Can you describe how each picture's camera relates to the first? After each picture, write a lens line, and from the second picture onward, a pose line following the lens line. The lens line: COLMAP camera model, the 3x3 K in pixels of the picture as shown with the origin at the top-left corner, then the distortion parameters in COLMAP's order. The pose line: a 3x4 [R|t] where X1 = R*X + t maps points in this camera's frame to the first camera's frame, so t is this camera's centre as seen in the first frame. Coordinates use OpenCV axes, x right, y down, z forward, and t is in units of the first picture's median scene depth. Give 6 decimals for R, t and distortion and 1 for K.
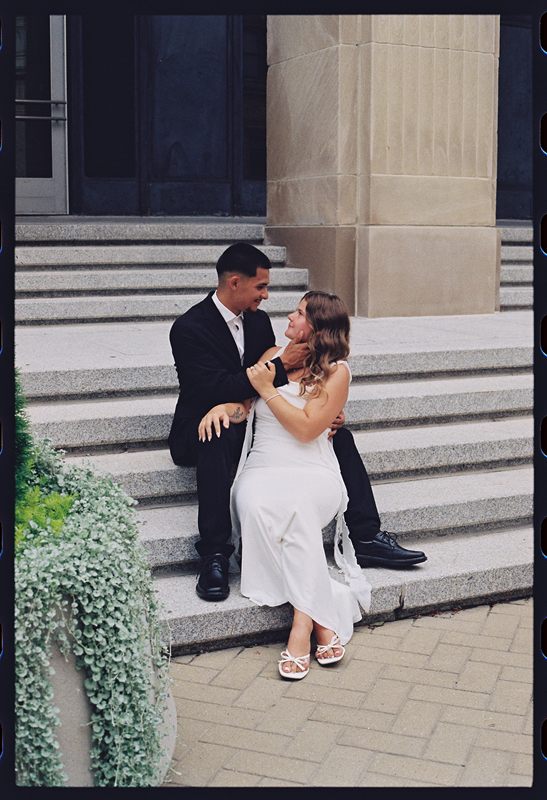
lens RADIAL K [[1140.8, 0, 274.3], [0, 1140.8, 398.8], [0, 0, 1]] dist [-0.106307, 0.000000]
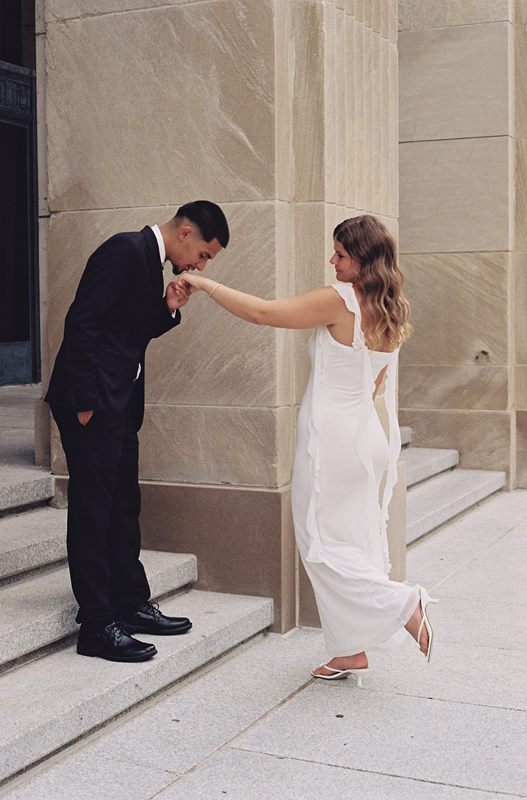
lens RADIAL K [[1191.0, 0, 265.3], [0, 1191.0, 403.5], [0, 0, 1]] dist [-0.116051, 0.000000]
pose [[0.761732, -0.054173, 0.645623, -0.477415], [0.099007, 0.994527, -0.033364, -0.230330], [-0.640282, 0.089336, 0.762927, 0.651051]]
